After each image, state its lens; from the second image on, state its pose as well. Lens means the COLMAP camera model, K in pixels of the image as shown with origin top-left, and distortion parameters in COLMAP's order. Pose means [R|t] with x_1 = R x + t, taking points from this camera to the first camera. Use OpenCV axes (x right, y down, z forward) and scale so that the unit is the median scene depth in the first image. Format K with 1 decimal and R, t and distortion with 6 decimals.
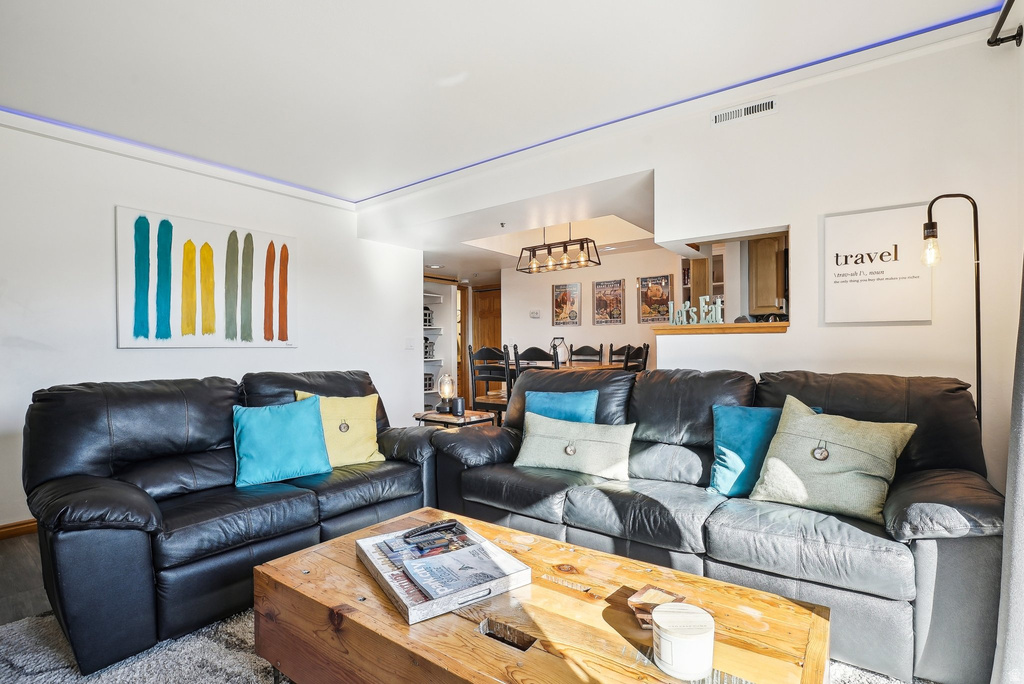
lens RADIAL K [[487.0, 0, 511.5], [0, 487.0, 335.7], [0, 0, 1]] dist [-0.027728, 0.001335]
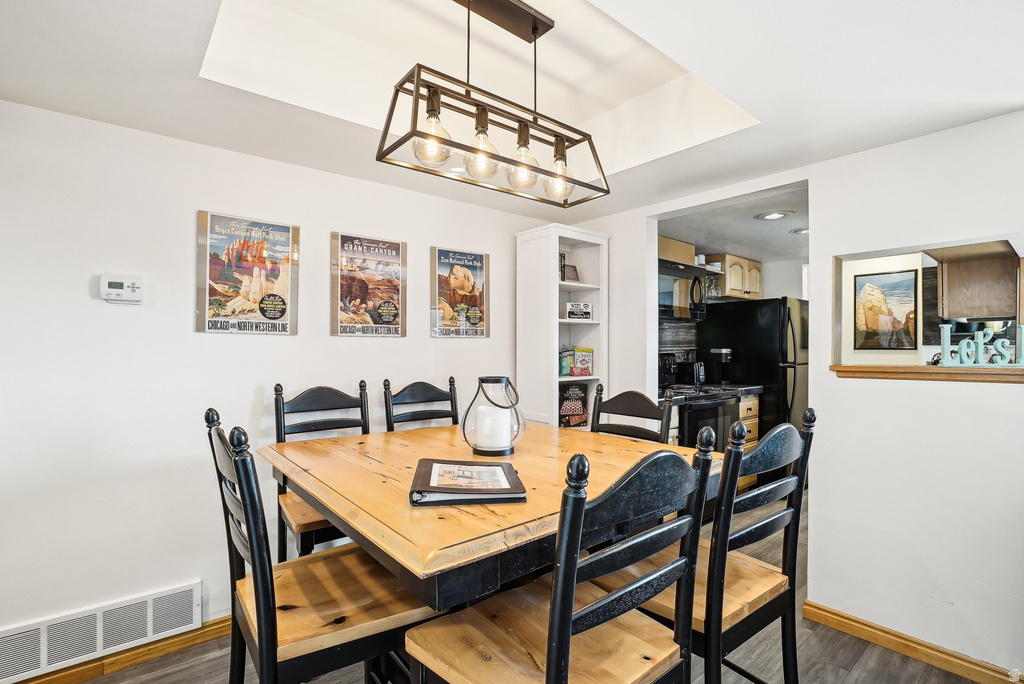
lens RADIAL K [[475.4, 0, 514.2], [0, 475.4, 351.5], [0, 0, 1]] dist [-0.042158, 0.000419]
pose [[0.230011, 0.000063, 0.973188, -0.203628], [-0.024347, 0.999687, 0.005689, -0.015617], [-0.972883, -0.025003, 0.229941, 0.814156]]
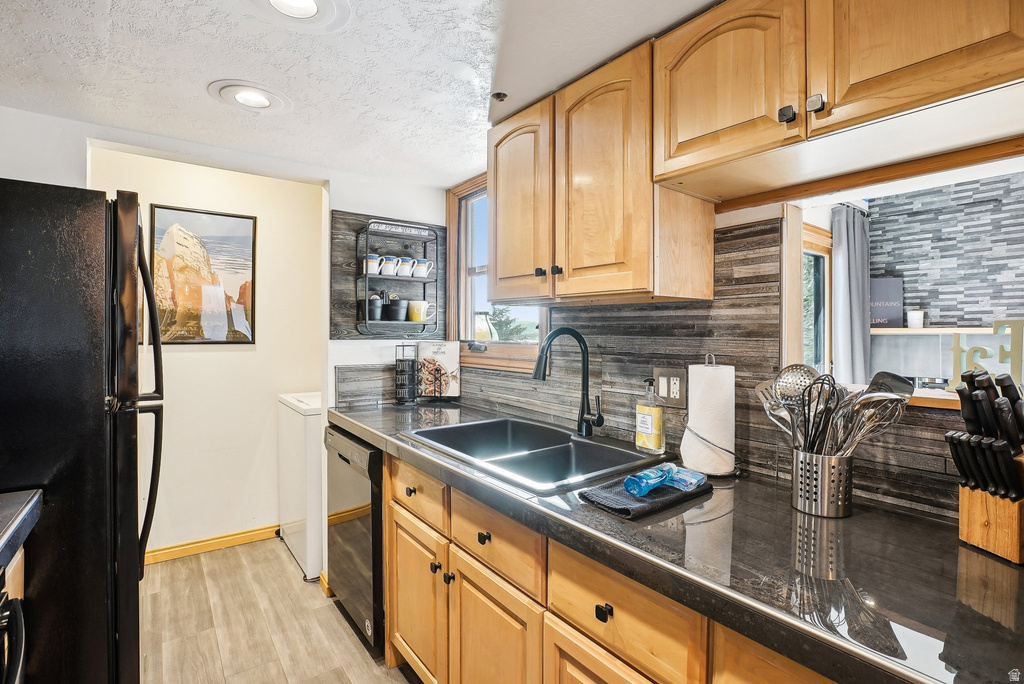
lens RADIAL K [[487.0, 0, 511.5], [0, 487.0, 335.7], [0, 0, 1]] dist [-0.027728, 0.001335]
pose [[-0.961242, 0.000206, 0.275704, 0.345518], [-0.005143, 0.999812, -0.018677, -0.031866], [-0.275657, -0.019371, -0.961061, 0.751085]]
